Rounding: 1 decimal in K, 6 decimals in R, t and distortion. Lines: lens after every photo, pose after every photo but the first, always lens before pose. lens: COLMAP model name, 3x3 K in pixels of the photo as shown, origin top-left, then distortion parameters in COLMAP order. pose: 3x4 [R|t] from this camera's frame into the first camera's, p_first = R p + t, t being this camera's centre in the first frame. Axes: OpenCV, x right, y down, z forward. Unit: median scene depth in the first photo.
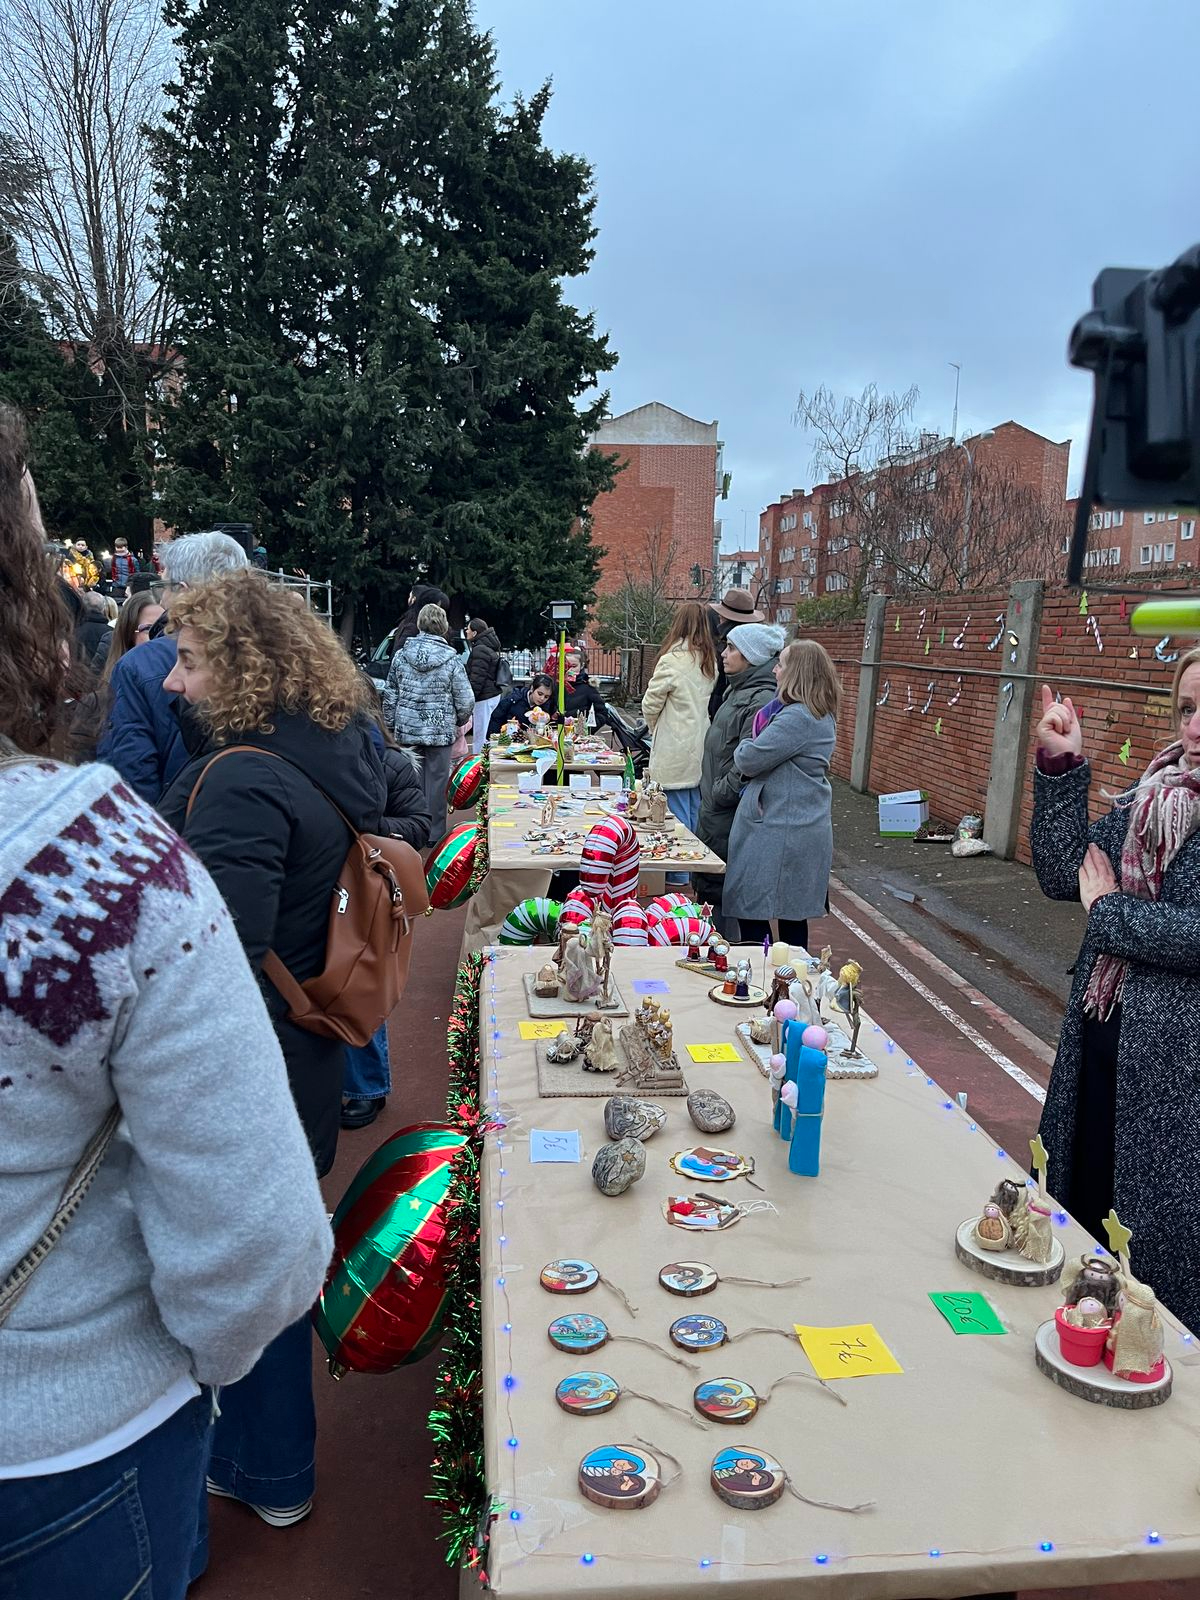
lens RADIAL K [[1227.1, 0, 600.0], [0, 1227.1, 800.0], [0, 0, 1]] dist [0.097701, -0.138770]
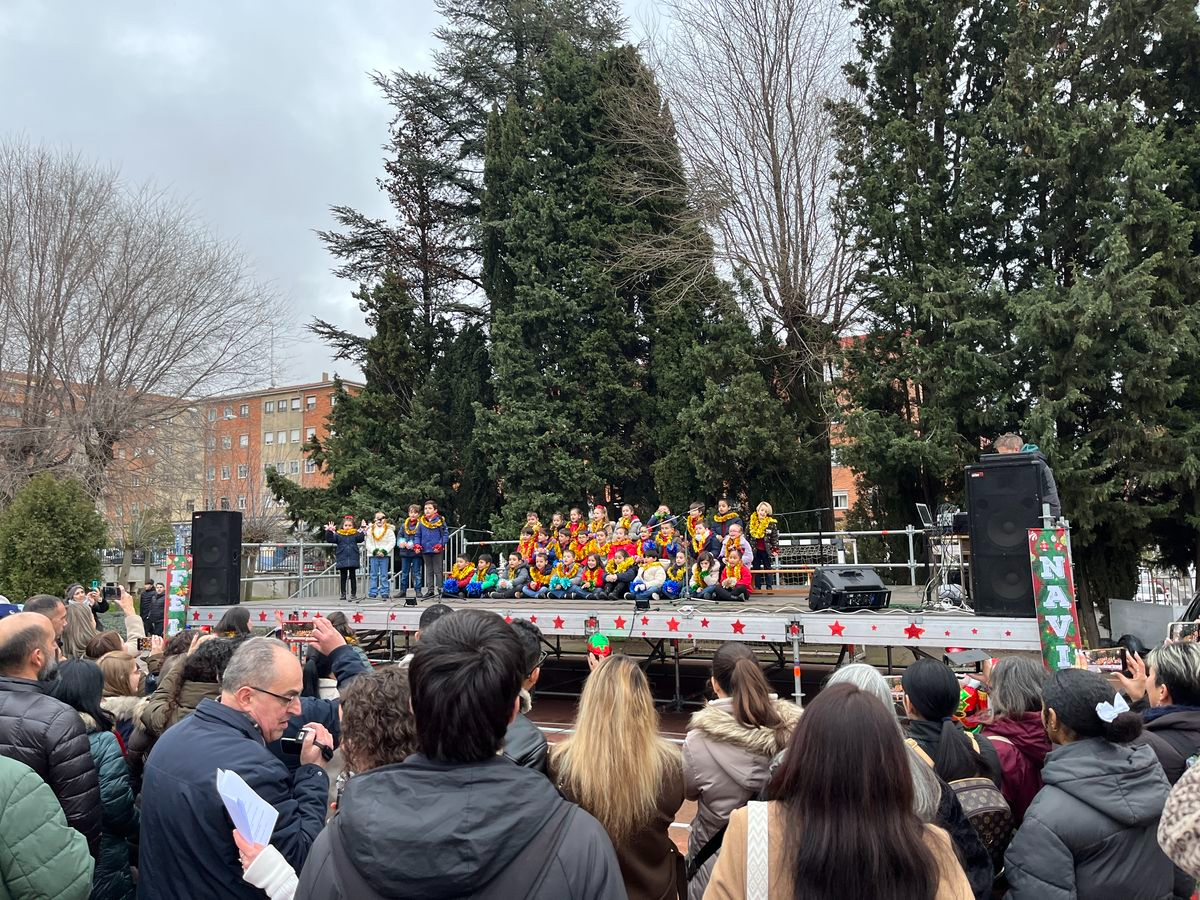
lens RADIAL K [[920.3, 0, 600.0], [0, 920.3, 450.0], [0, 0, 1]] dist [0.097701, -0.138770]
pose [[0.857396, -0.088778, -0.506942, -0.156570], [-0.036712, 0.971950, -0.232304, -0.066301], [0.513346, 0.217787, 0.830087, 0.313076]]
